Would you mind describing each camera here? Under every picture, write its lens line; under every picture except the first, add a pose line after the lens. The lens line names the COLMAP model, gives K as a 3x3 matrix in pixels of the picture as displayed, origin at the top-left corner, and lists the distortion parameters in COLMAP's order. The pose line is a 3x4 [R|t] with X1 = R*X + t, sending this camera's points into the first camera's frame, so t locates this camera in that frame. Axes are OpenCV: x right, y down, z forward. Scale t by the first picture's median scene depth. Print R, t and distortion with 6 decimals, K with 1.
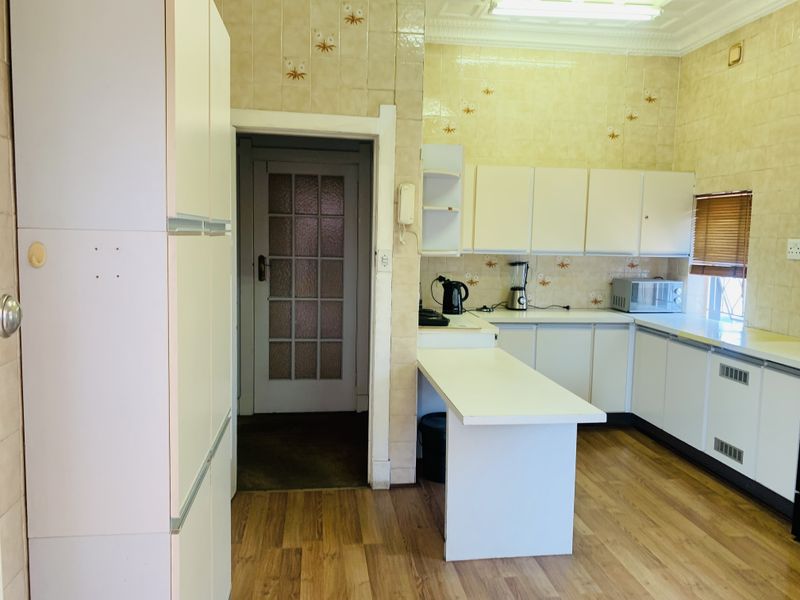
lens RADIAL K [[631.9, 0, 397.9], [0, 631.9, 297.0], [0, 0, 1]] dist [0.047738, -0.052399]
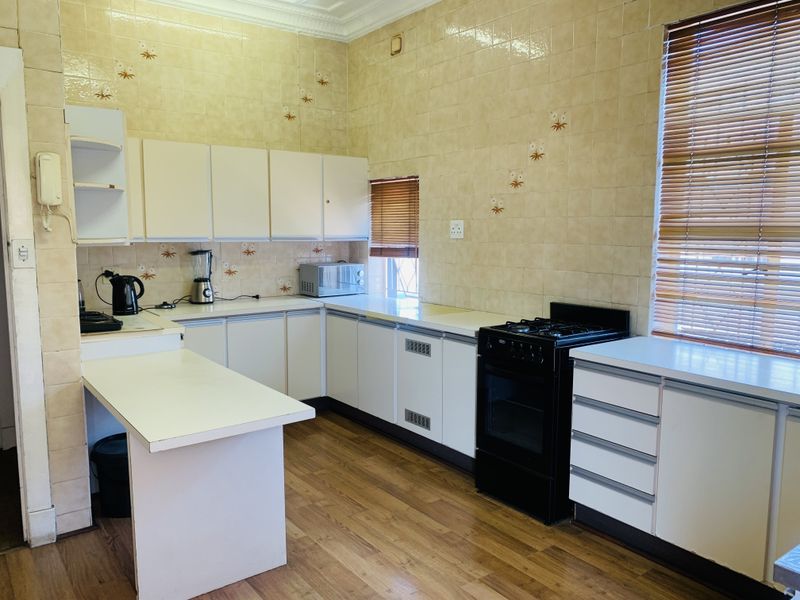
lens RADIAL K [[631.9, 0, 397.9], [0, 631.9, 297.0], [0, 0, 1]] dist [0.047738, -0.052399]
pose [[0.878414, -0.073961, 0.472143, 0.006370], [0.066285, 0.997258, 0.032899, -0.000390], [-0.473281, 0.002397, 0.880908, 0.079926]]
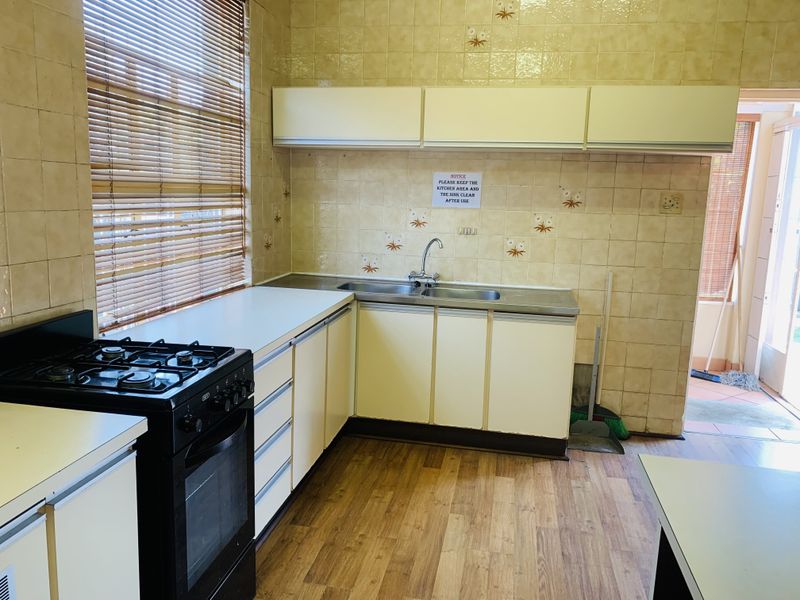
lens RADIAL K [[631.9, 0, 397.9], [0, 631.9, 297.0], [0, 0, 1]] dist [0.047738, -0.052399]
pose [[-0.946838, -0.102896, 0.304813, 0.239274], [-0.019029, 0.963726, 0.266214, -0.092221], [-0.321148, 0.246261, -0.914450, 1.045711]]
